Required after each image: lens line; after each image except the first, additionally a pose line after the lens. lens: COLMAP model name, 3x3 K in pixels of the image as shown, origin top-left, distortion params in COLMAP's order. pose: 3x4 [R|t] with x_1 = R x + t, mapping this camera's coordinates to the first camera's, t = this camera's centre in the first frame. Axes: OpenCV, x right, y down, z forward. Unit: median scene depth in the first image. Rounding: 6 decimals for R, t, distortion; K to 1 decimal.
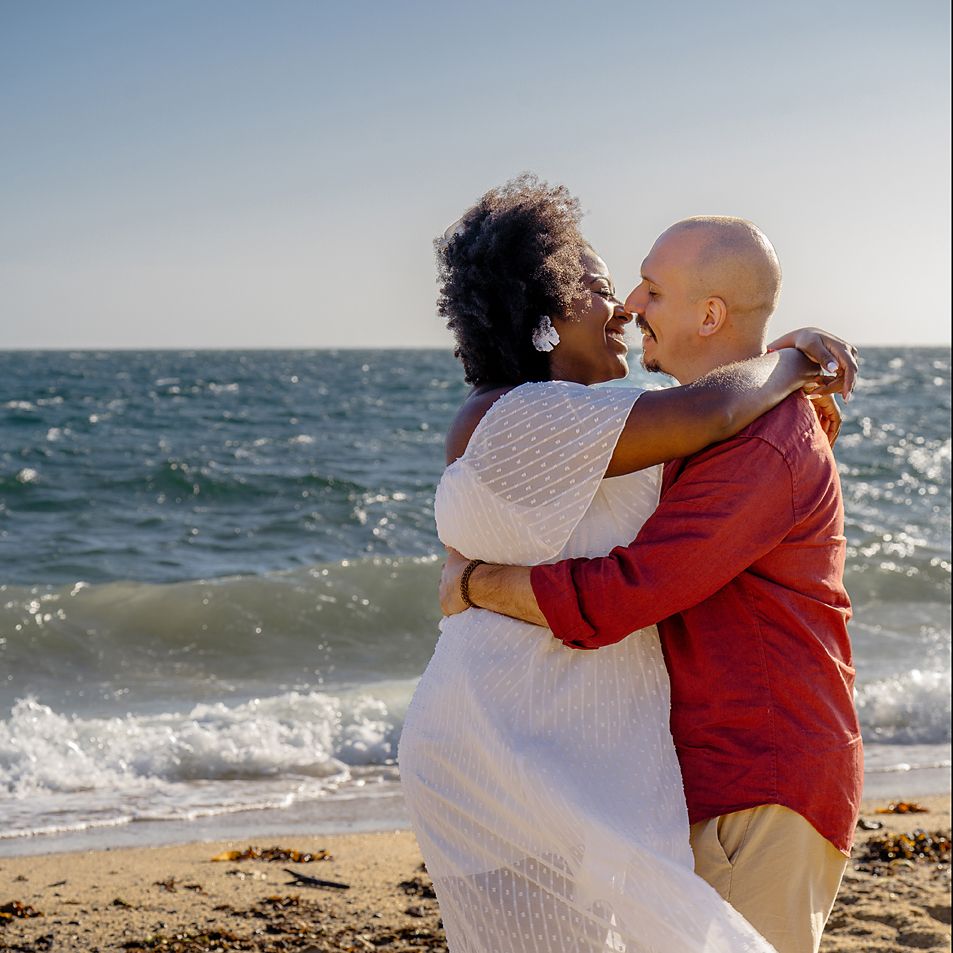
lens RADIAL K [[2455.1, 0, 476.5], [0, 2455.1, 476.5], [0, 0, 1]] dist [1.754381, 0.071623]
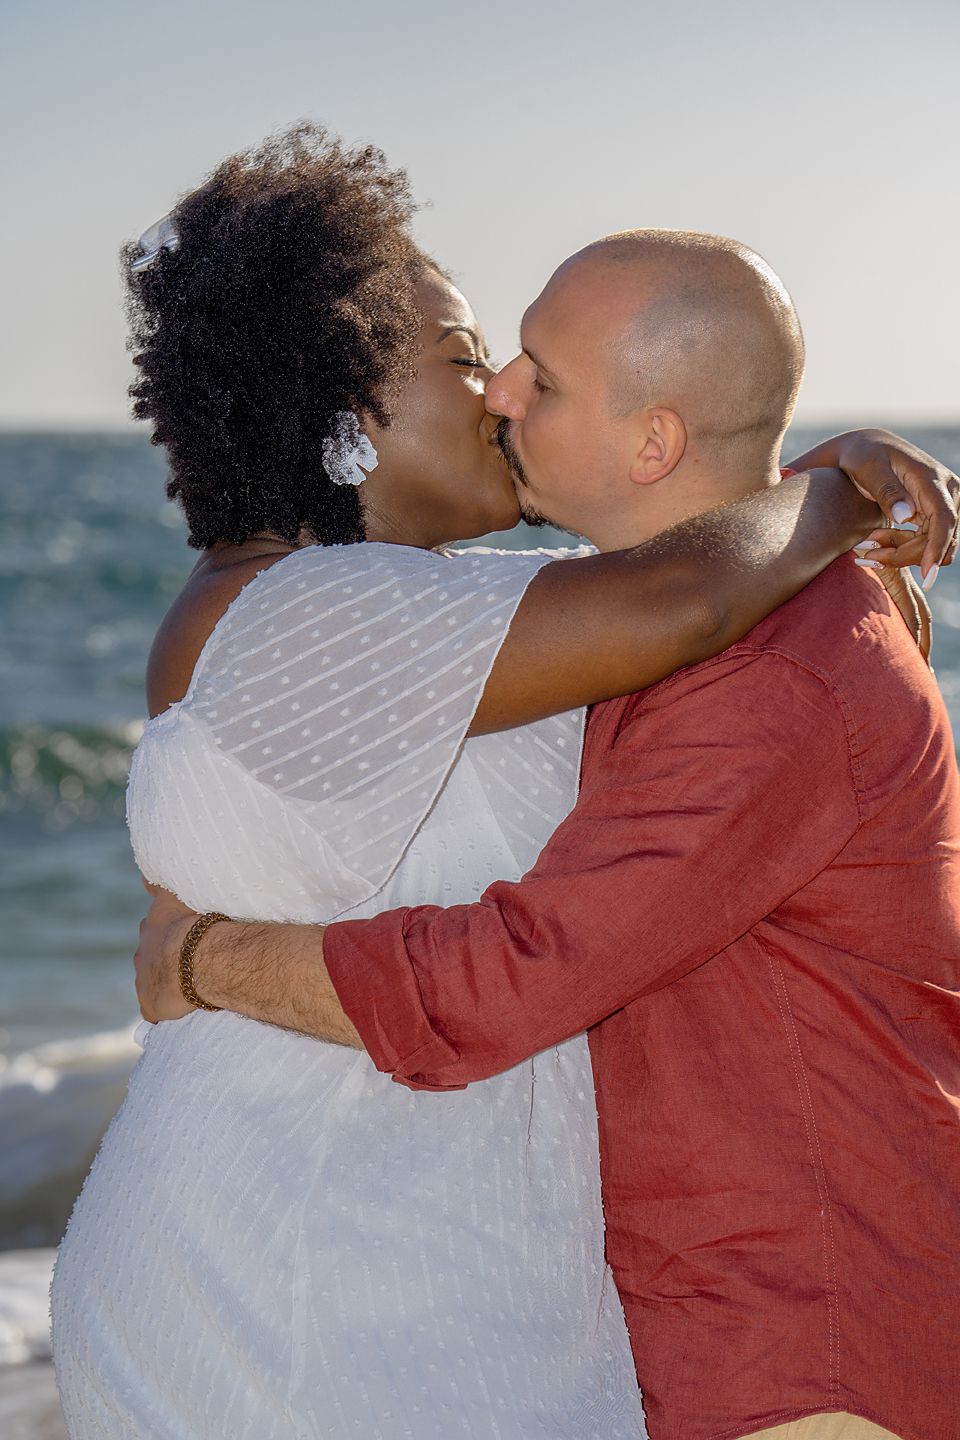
lens RADIAL K [[6134.3, 0, 480.0], [0, 6134.3, 720.0], [0, 0, 1]] dist [-0.181215, 0.558116]
pose [[0.998750, -0.015115, 0.047642, -0.004588], [0.015200, 0.999883, -0.001422, -0.000787], [-0.047615, 0.002144, 0.998863, -0.214228]]
